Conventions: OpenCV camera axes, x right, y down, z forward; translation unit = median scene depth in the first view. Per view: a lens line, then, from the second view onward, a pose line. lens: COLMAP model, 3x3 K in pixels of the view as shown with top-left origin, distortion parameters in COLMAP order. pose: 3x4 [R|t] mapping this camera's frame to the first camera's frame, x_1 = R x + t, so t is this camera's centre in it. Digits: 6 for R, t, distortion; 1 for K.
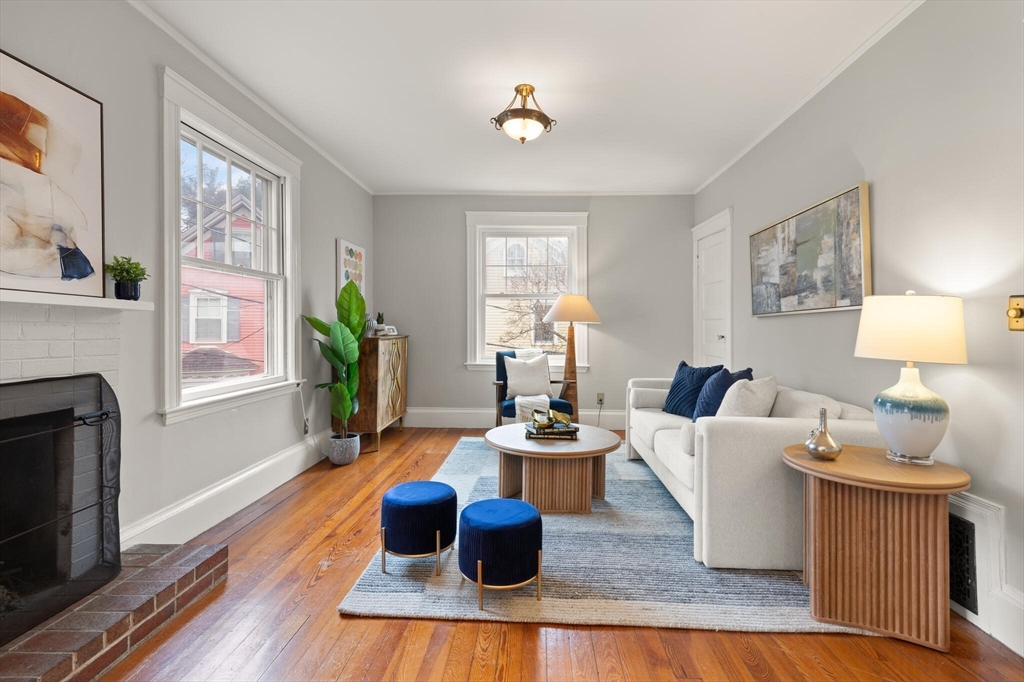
lens RADIAL K [[474.4, 0, 525.1], [0, 474.4, 327.1], [0, 0, 1]] dist [0.001127, -0.000139]
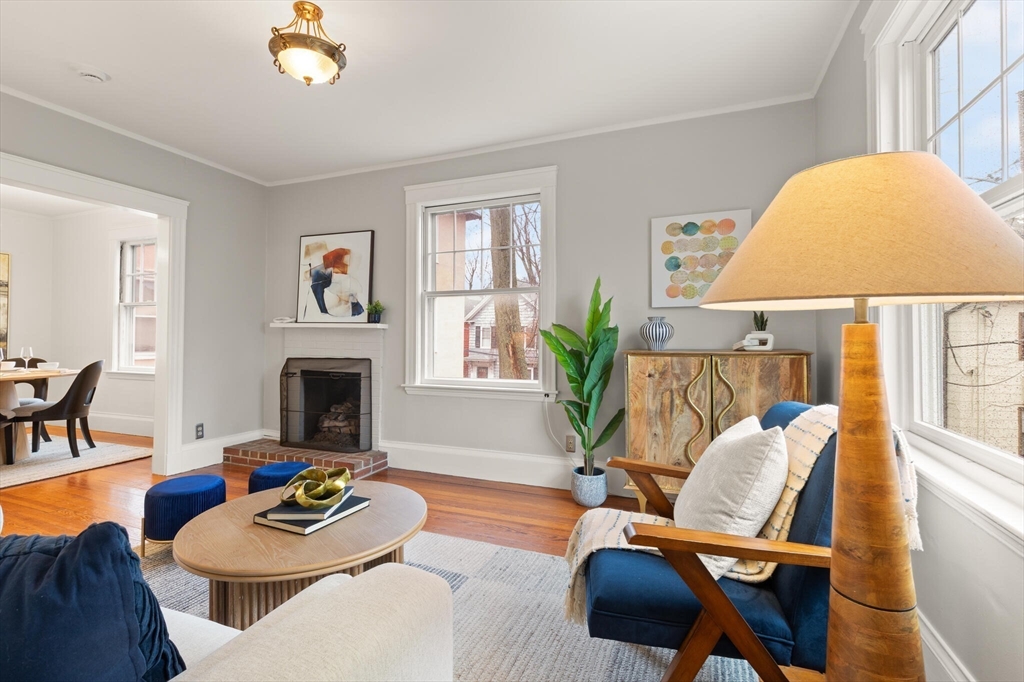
lens RADIAL K [[475.8, 0, 511.3], [0, 475.8, 331.1], [0, 0, 1]] dist [0.002705, -0.000084]
pose [[-0.348978, -0.018626, -0.936946, 0.626596], [-0.001520, 0.999812, -0.019309, 0.010861], [0.937130, -0.005314, -0.348941, 1.687139]]
